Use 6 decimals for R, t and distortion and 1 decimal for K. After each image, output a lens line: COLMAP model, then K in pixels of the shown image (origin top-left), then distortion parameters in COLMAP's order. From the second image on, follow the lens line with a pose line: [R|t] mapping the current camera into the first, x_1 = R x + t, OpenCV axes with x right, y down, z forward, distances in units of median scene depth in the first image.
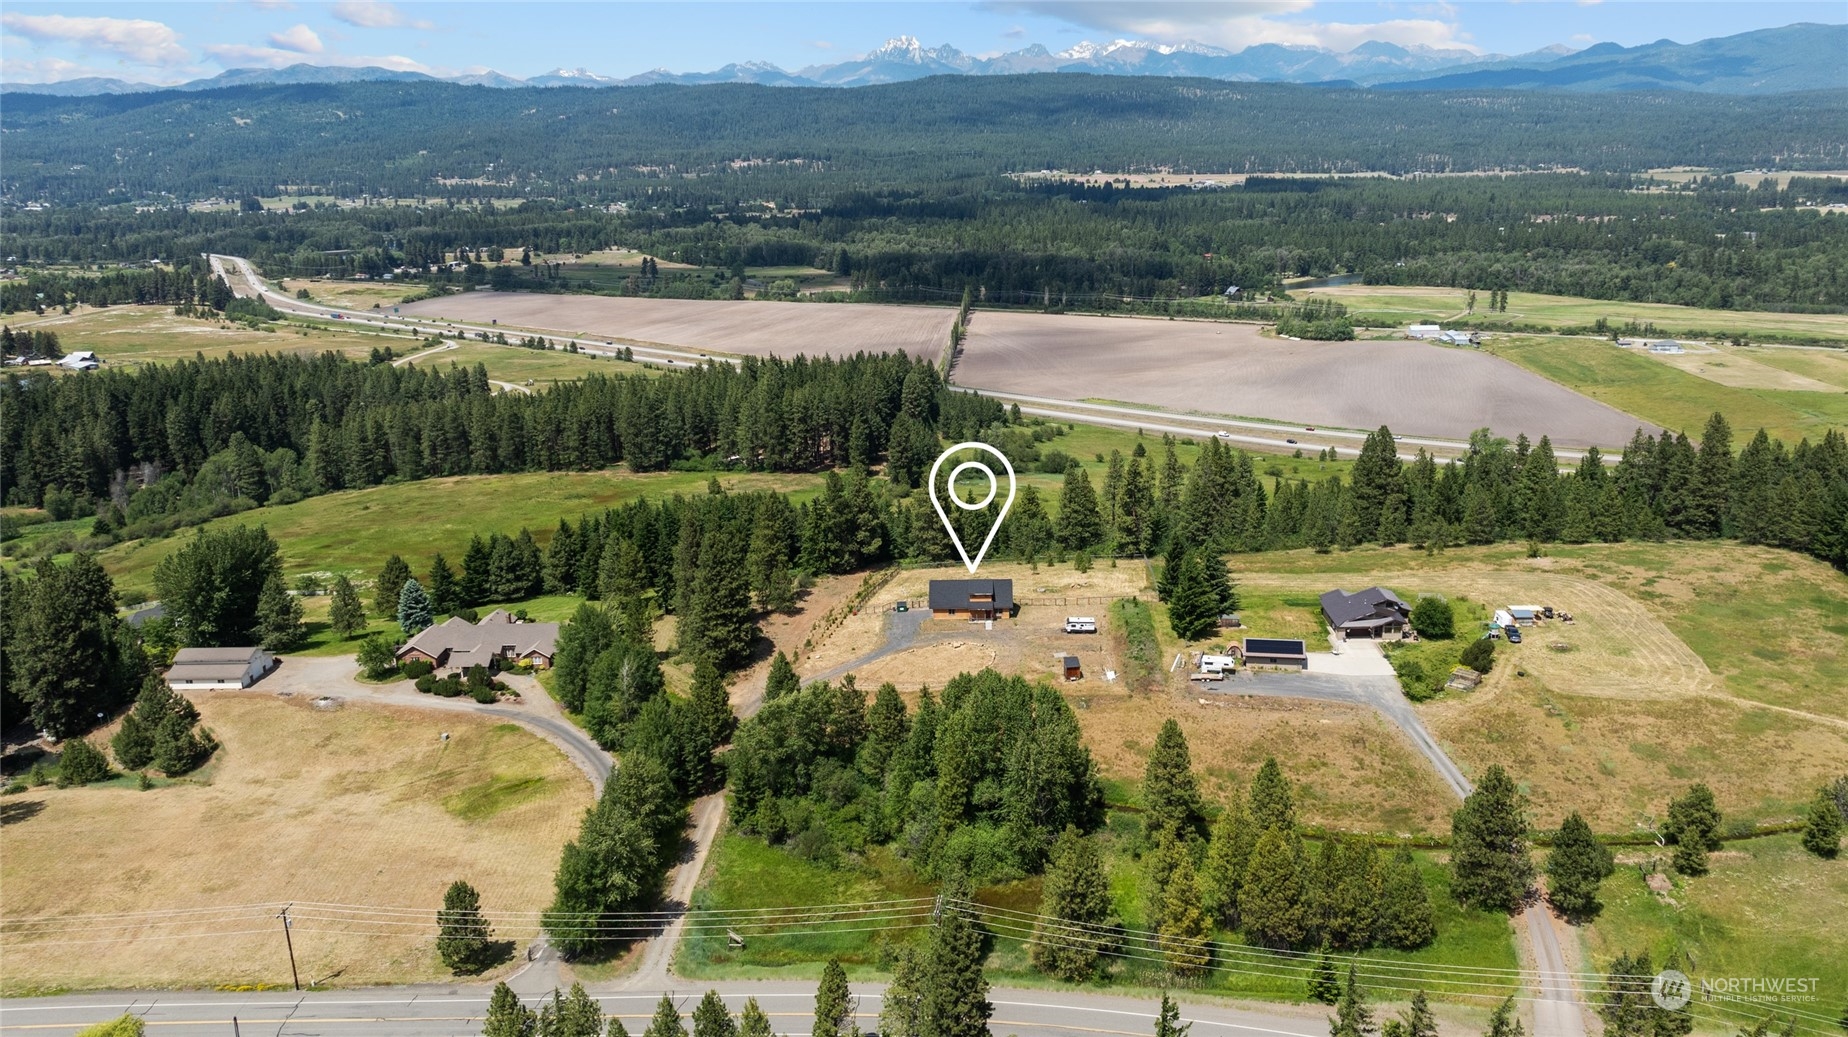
lens RADIAL K [[1526.5, 0, 922.4], [0, 1526.5, 517.2], [0, 0, 1]] dist [-0.015512, -0.012728]
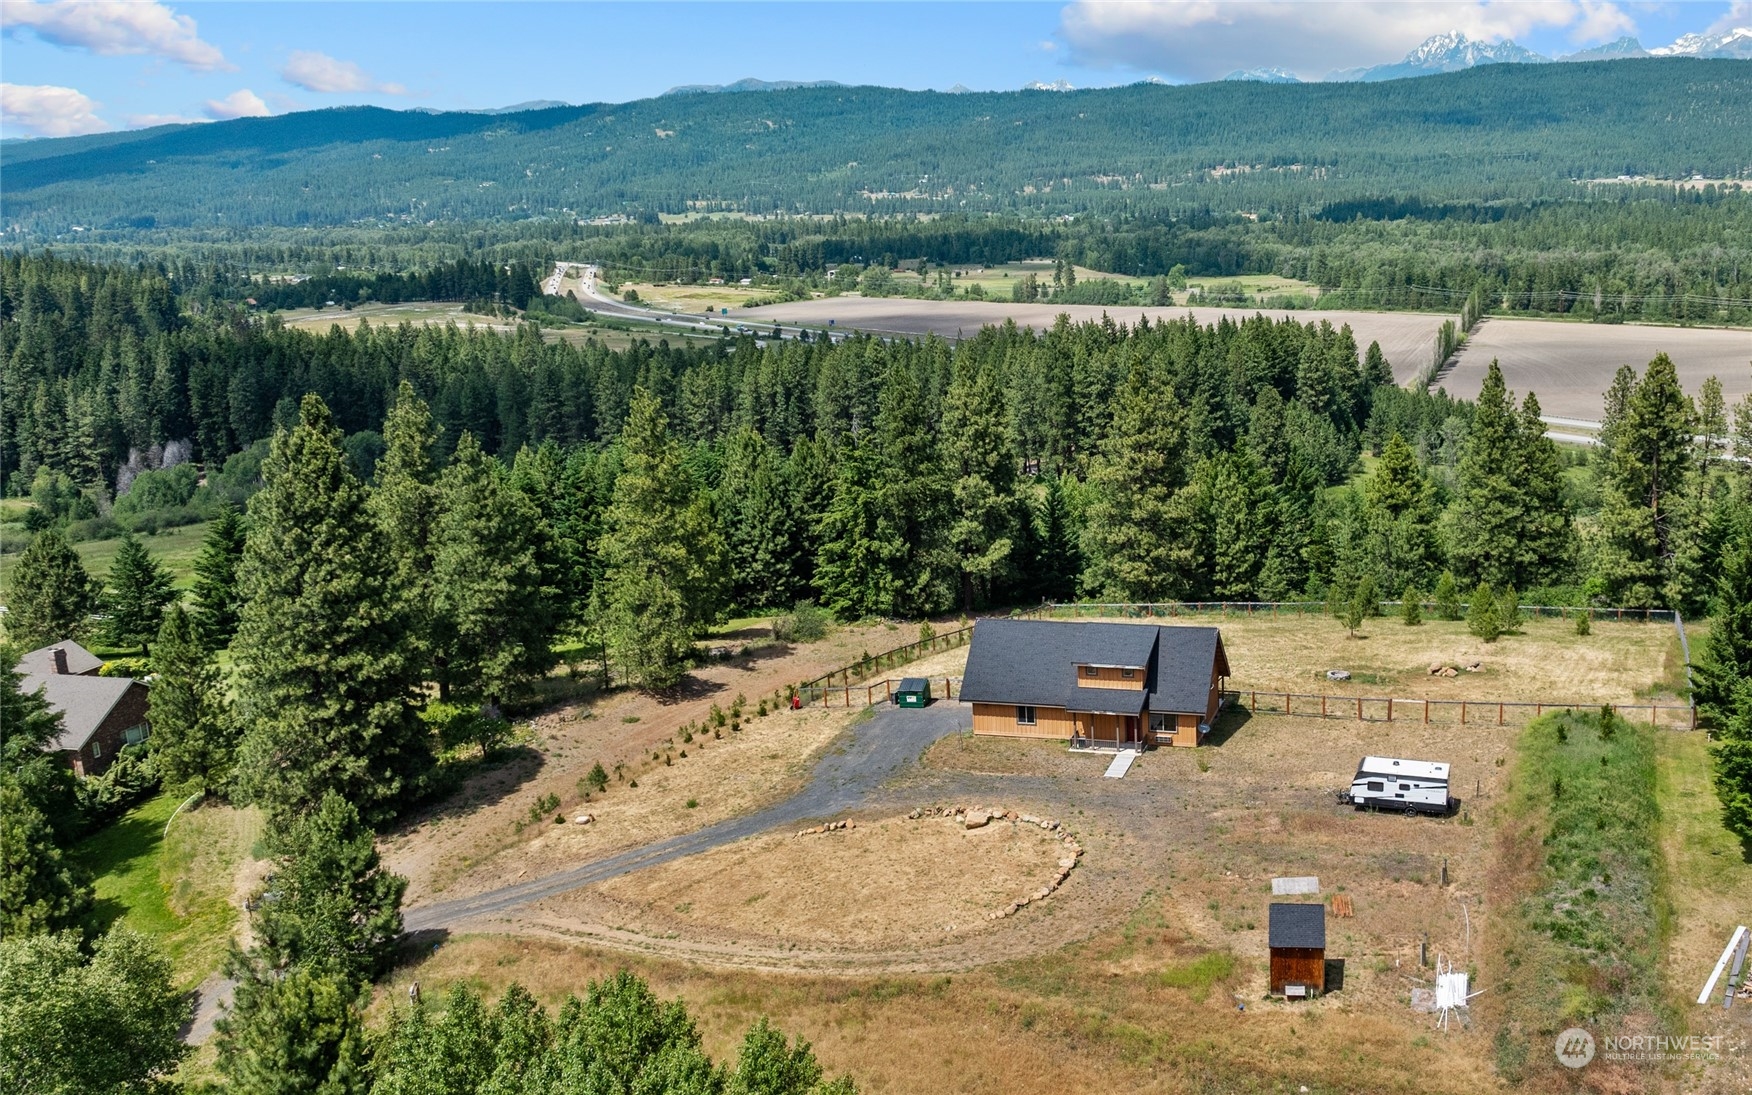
lens RADIAL K [[1732.6, 0, 1040.9], [0, 1732.6, 618.7], [0, 0, 1]] dist [-0.023764, 0.000000]
pose [[0.969041, 0.055213, -0.240646, 0.061165], [-0.057009, 0.998374, -0.000504, 0.022577], [0.240226, 0.014207, 0.970613, 0.348454]]
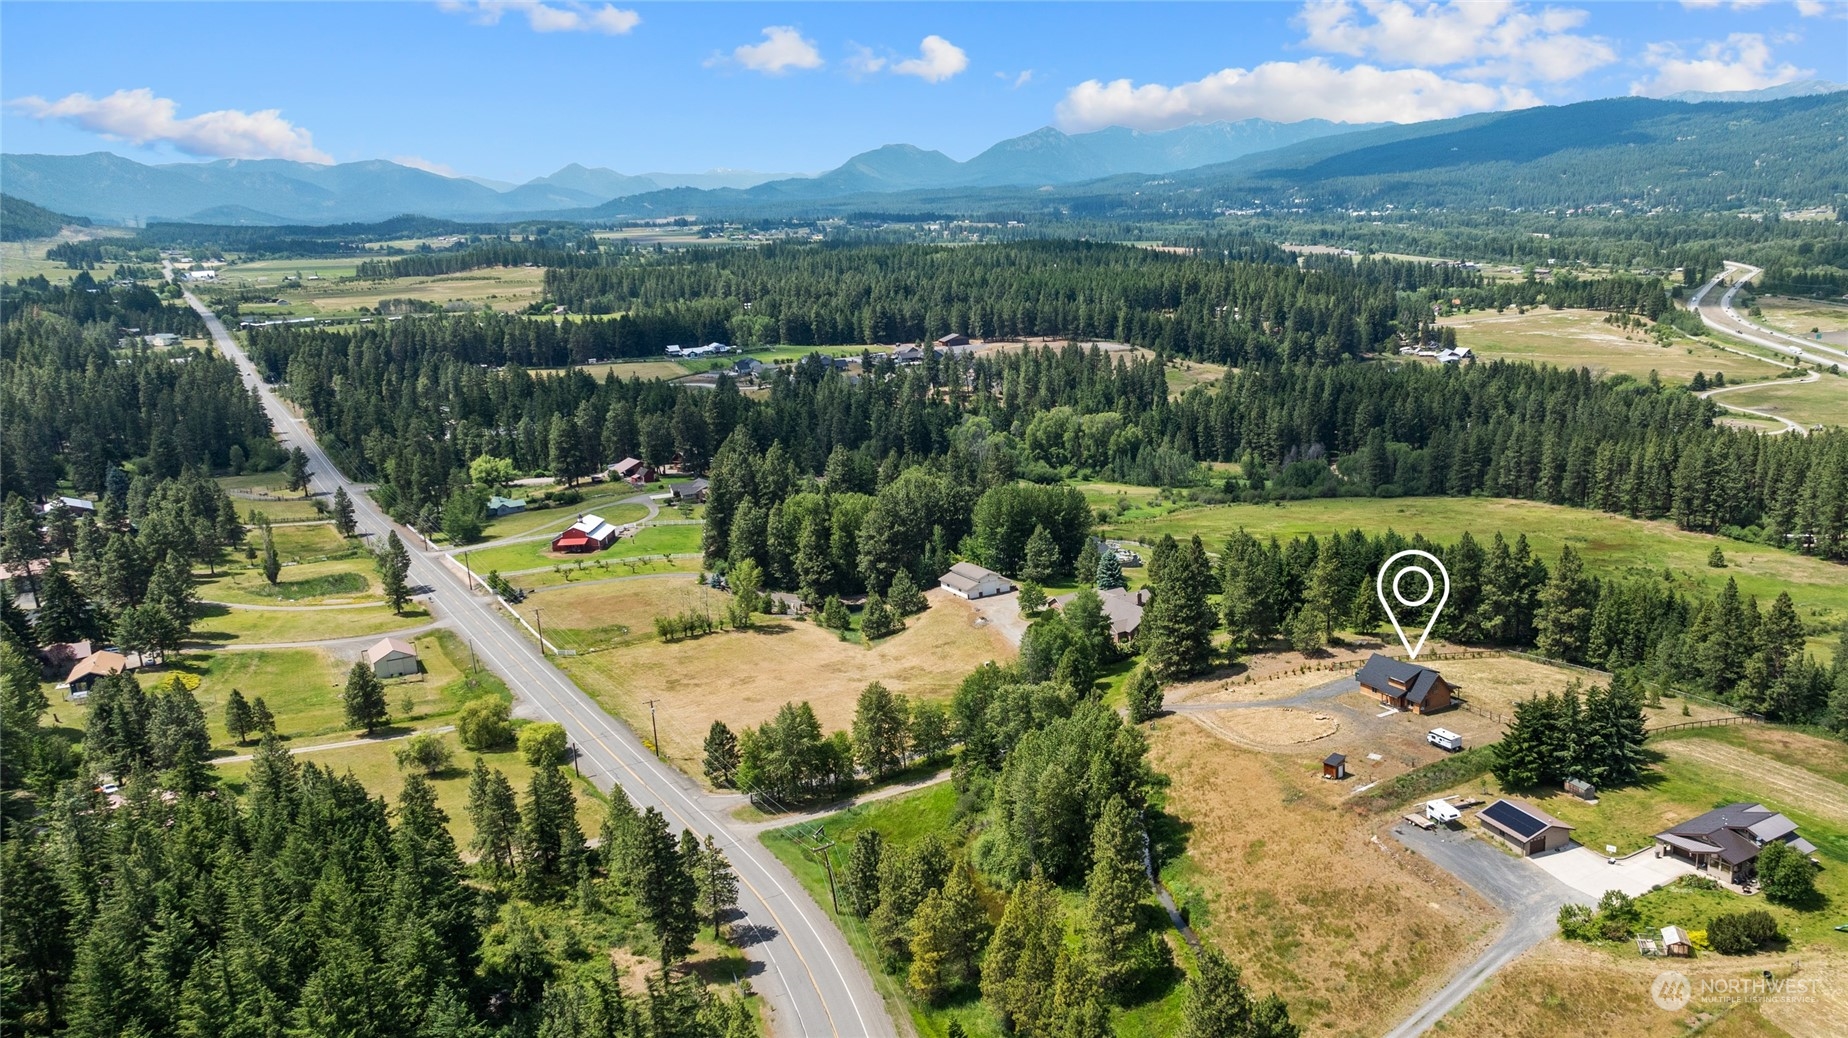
lens RADIAL K [[1529.2, 0, 928.1], [0, 1529.2, 523.6], [0, 0, 1]] dist [-0.014413, -0.002164]
pose [[0.491124, 0.184230, -0.851385, 0.365531], [-0.180471, 0.977693, 0.107456, -0.049194], [0.852190, 0.100876, 0.513417, 0.148831]]
